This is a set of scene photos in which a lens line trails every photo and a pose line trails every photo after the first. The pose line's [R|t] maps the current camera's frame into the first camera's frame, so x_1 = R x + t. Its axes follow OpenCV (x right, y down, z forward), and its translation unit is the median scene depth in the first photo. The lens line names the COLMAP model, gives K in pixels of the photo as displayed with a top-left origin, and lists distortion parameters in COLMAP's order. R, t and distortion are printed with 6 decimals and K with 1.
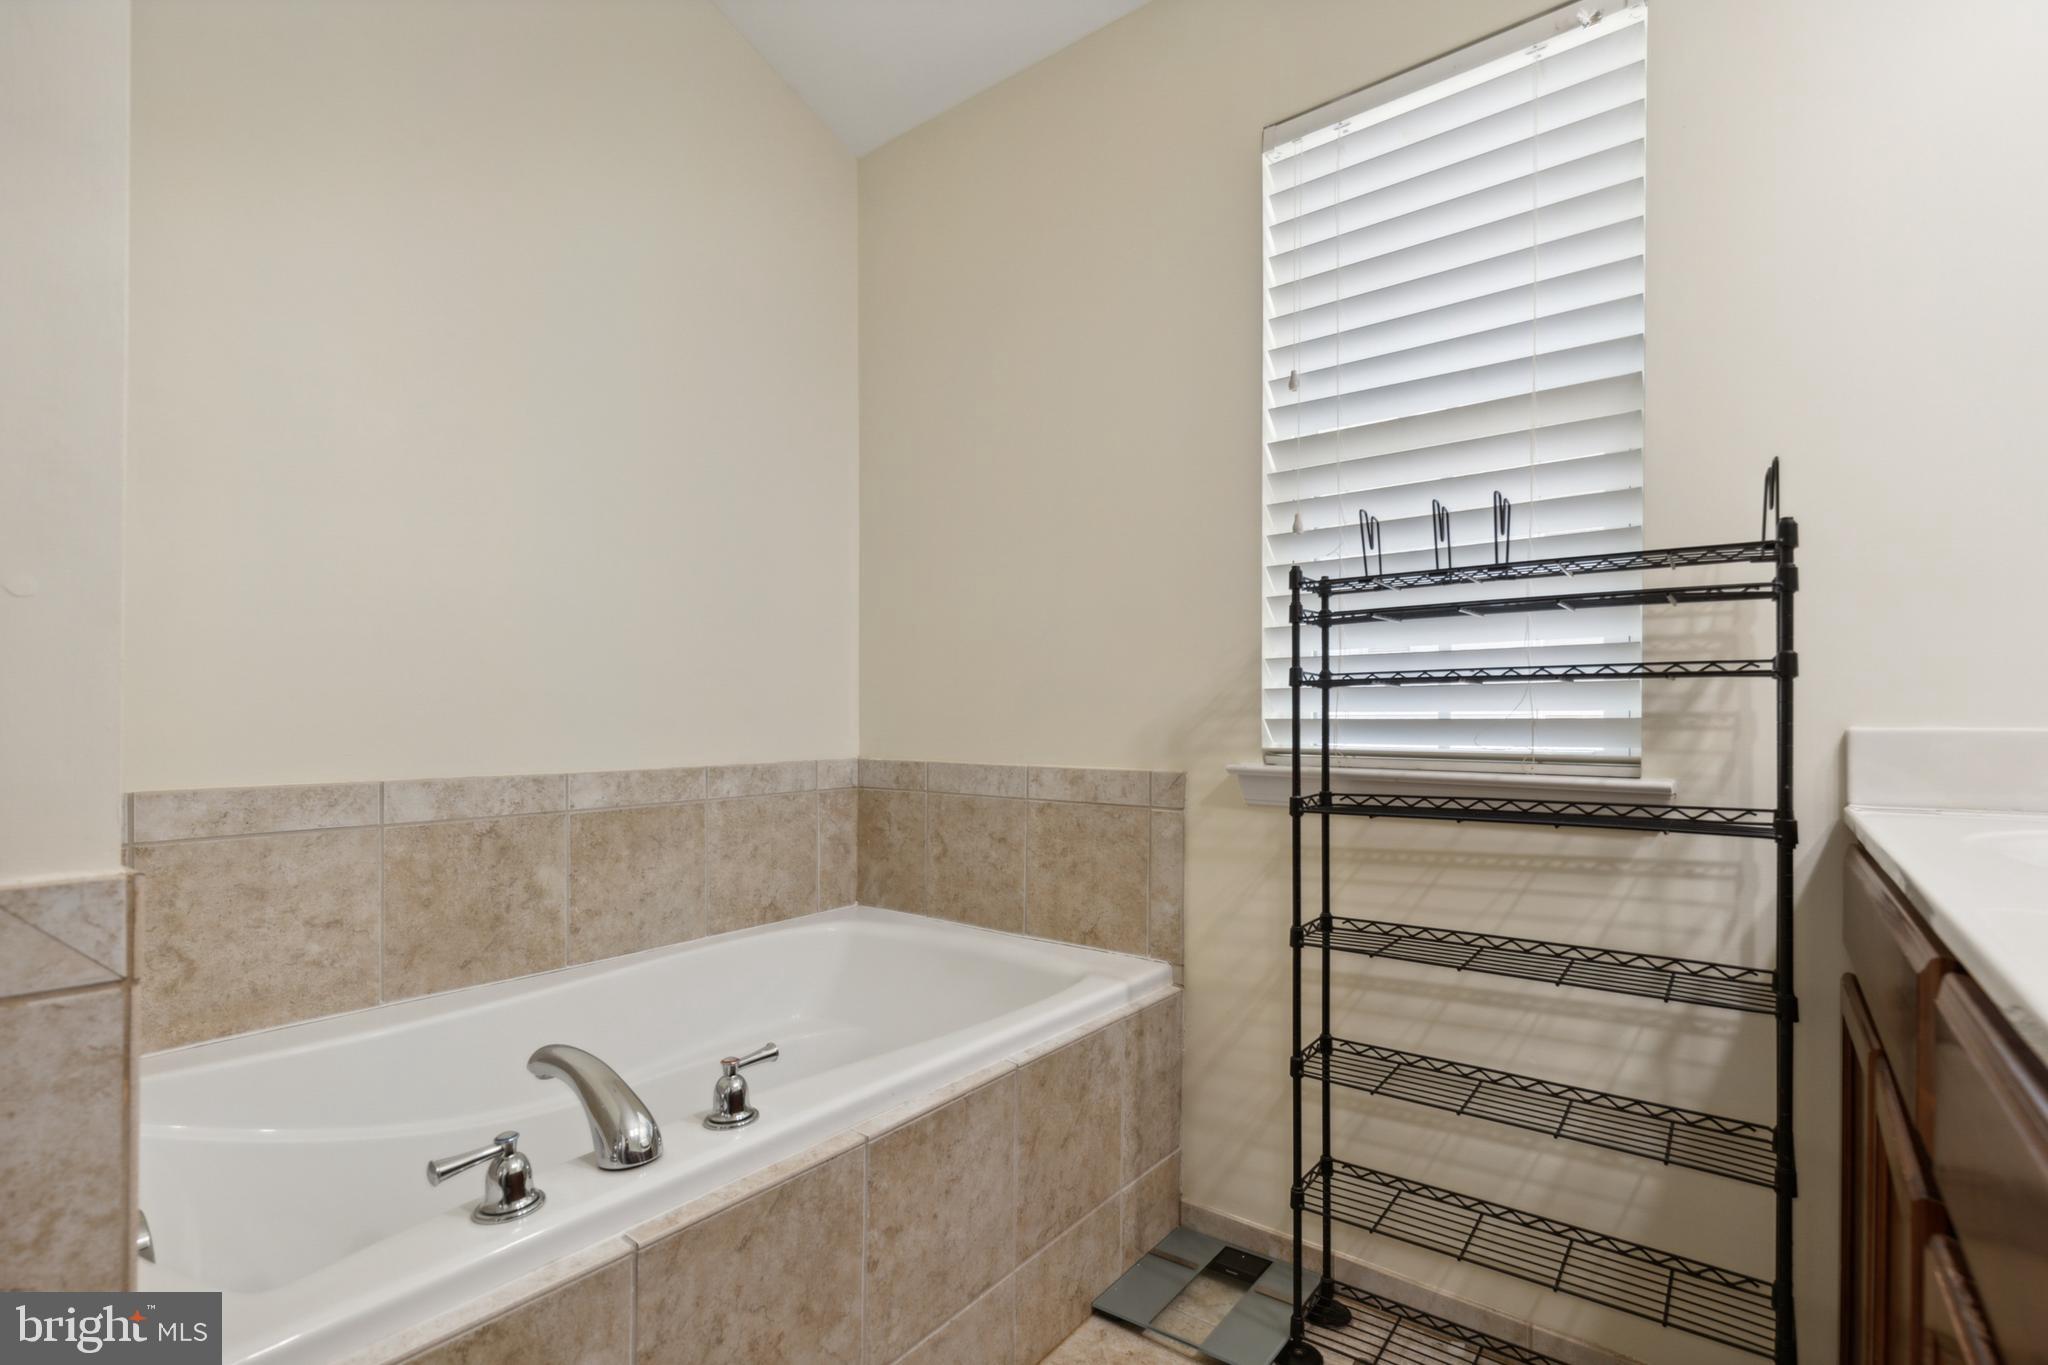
lens RADIAL K [[929.7, 0, 987.1], [0, 929.7, 712.2], [0, 0, 1]] dist [0.005171, -0.001255]
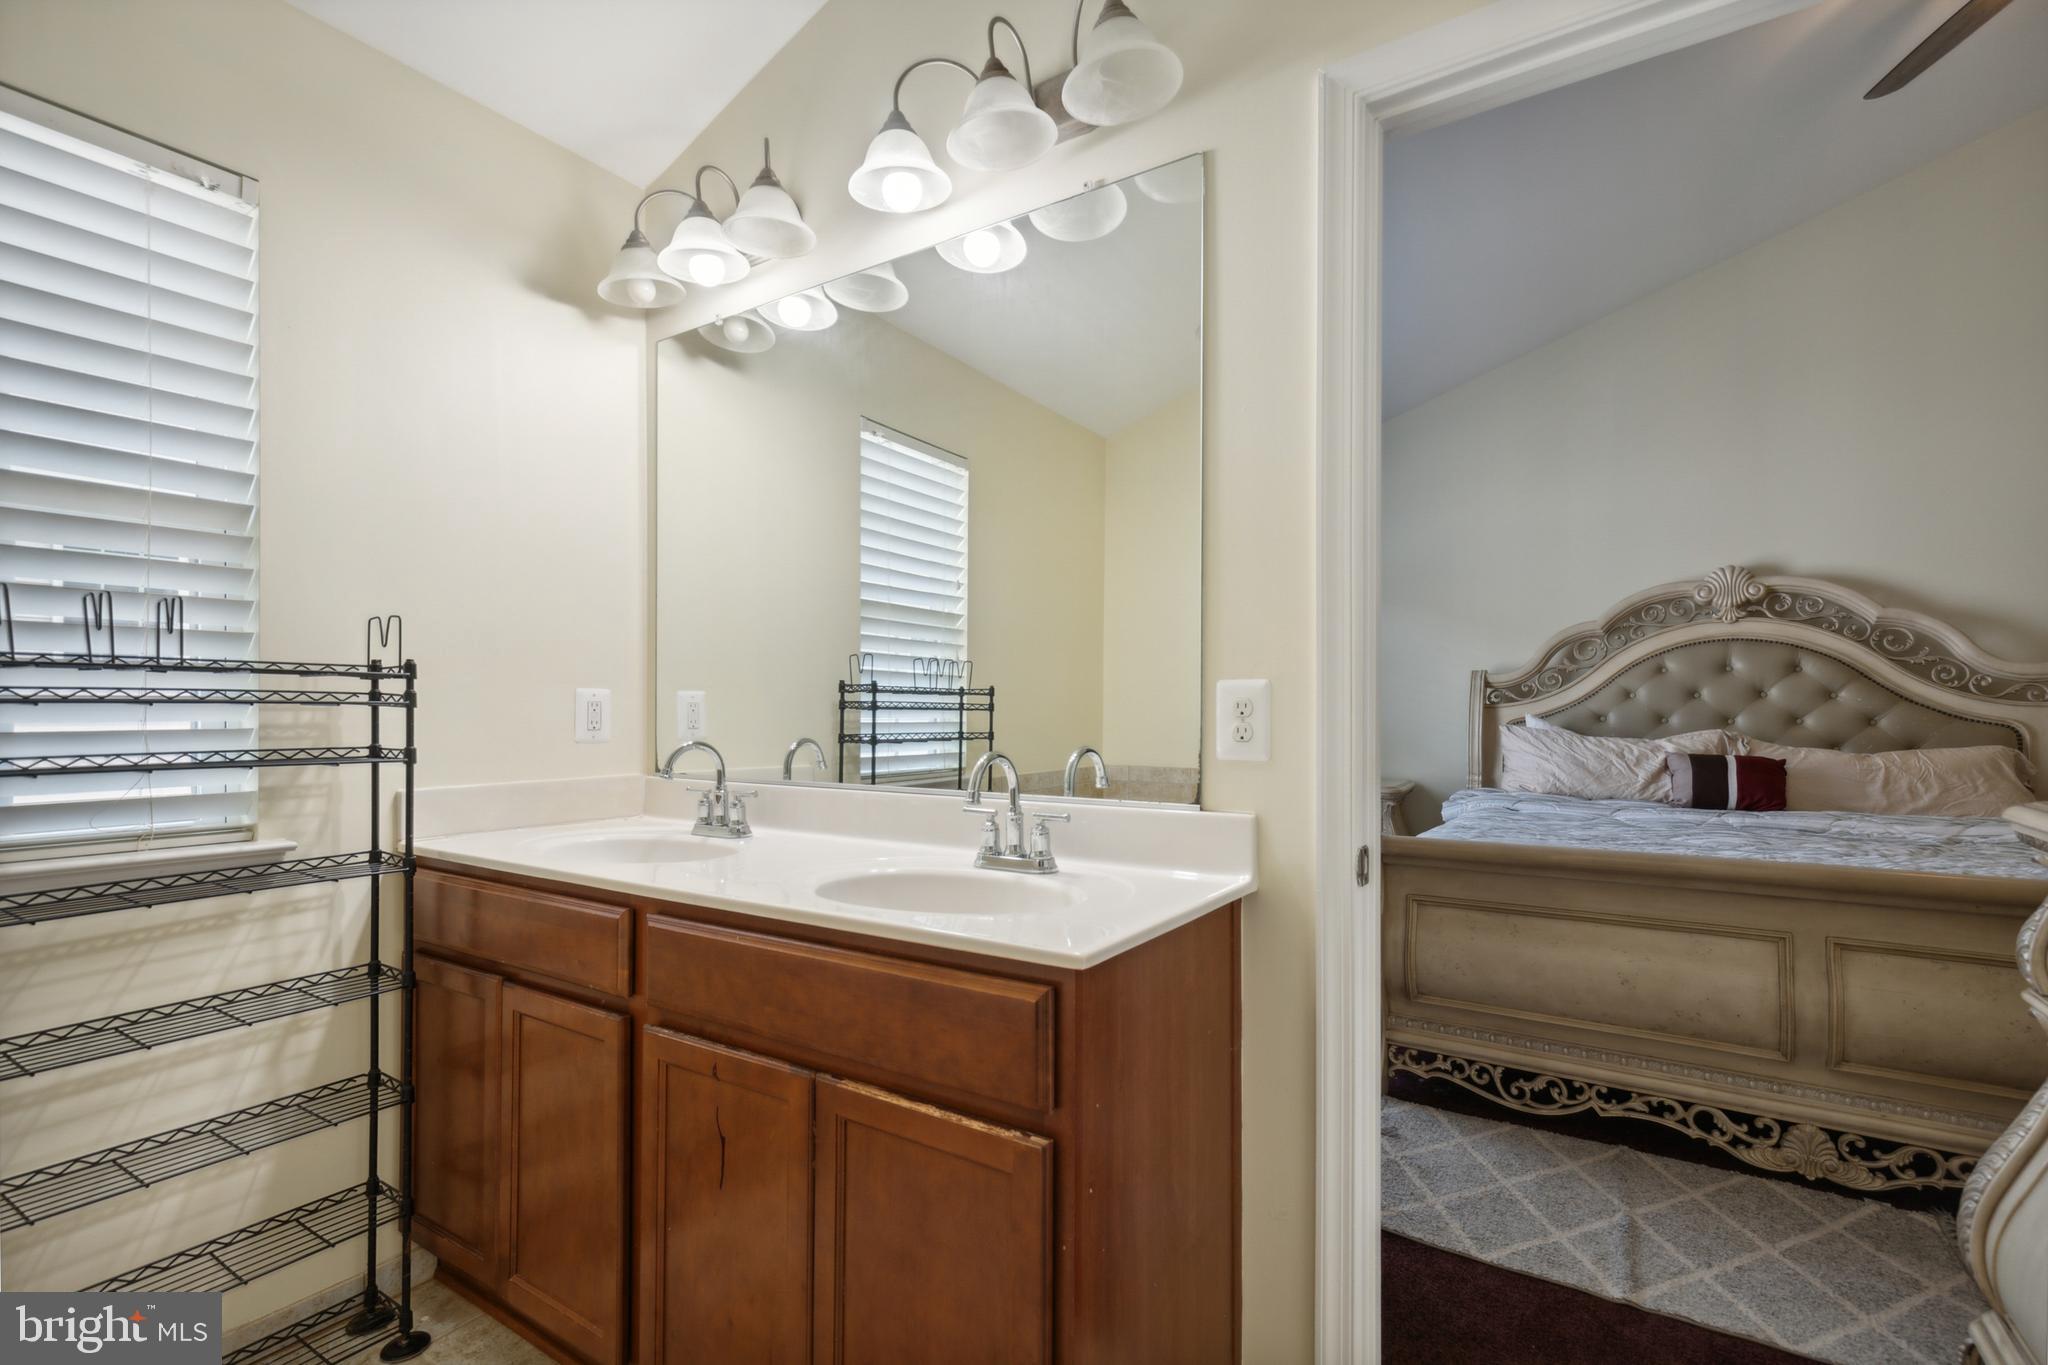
lens RADIAL K [[929.7, 0, 1028.8], [0, 929.7, 695.1], [0, 0, 1]] dist [0.005171, -0.001255]
pose [[-0.094675, 0.016718, 0.995368, -0.625147], [-0.000212, 0.999859, -0.016813, -0.101875], [-0.995508, -0.001802, -0.094658, 0.107553]]
